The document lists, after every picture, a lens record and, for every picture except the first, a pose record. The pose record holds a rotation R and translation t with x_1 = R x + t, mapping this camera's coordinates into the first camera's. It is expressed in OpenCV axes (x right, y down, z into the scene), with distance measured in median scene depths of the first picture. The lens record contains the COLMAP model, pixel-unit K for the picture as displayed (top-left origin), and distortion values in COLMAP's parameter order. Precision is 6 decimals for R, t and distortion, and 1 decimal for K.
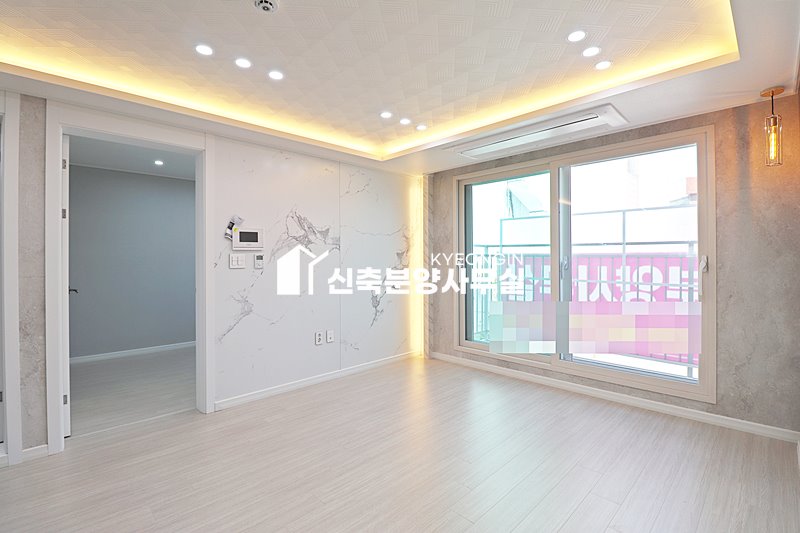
lens RADIAL K [[367.6, 0, 399.8], [0, 367.6, 258.2], [0, 0, 1]] dist [-0.001186, -0.013993]
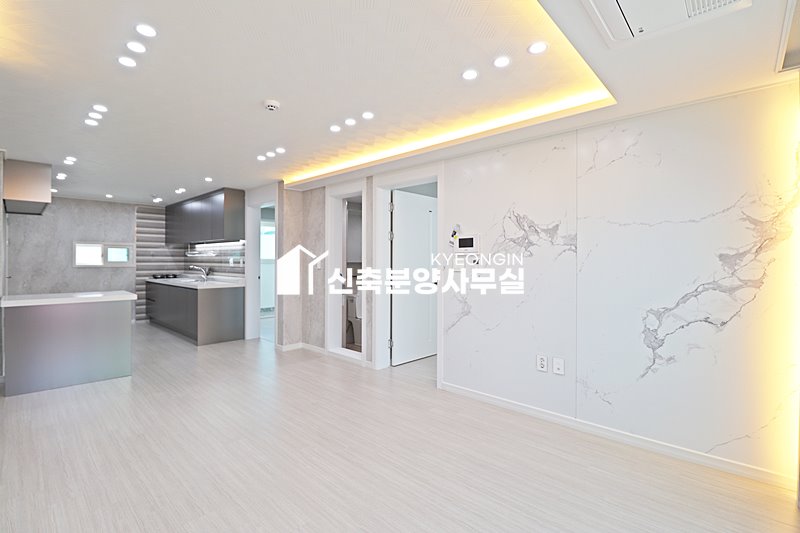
lens RADIAL K [[369.8, 0, 402.2], [0, 369.8, 259.4], [0, 0, 1]] dist [-0.002723, -0.013329]
pose [[0.050639, 0.001984, -0.998715, 0.582536], [-0.001746, 0.999997, 0.001898, -0.009622], [0.998716, 0.001648, 0.050642, 0.670472]]
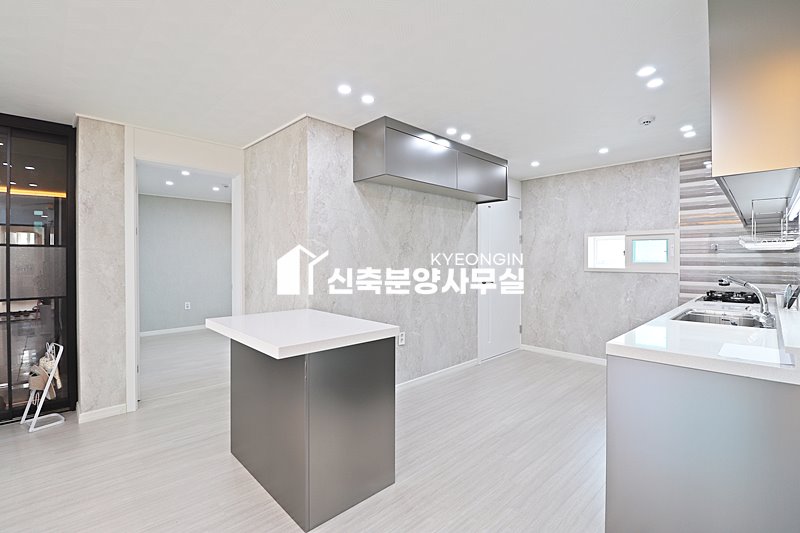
lens RADIAL K [[367.6, 0, 399.8], [0, 367.6, 258.2], [0, 0, 1]] dist [-0.001186, -0.013993]
pose [[-0.999989, 0.004645, -0.000840, -0.691944], [0.004648, 0.999981, -0.004108, -0.005689], [0.000821, -0.004112, -0.999991, 0.377961]]
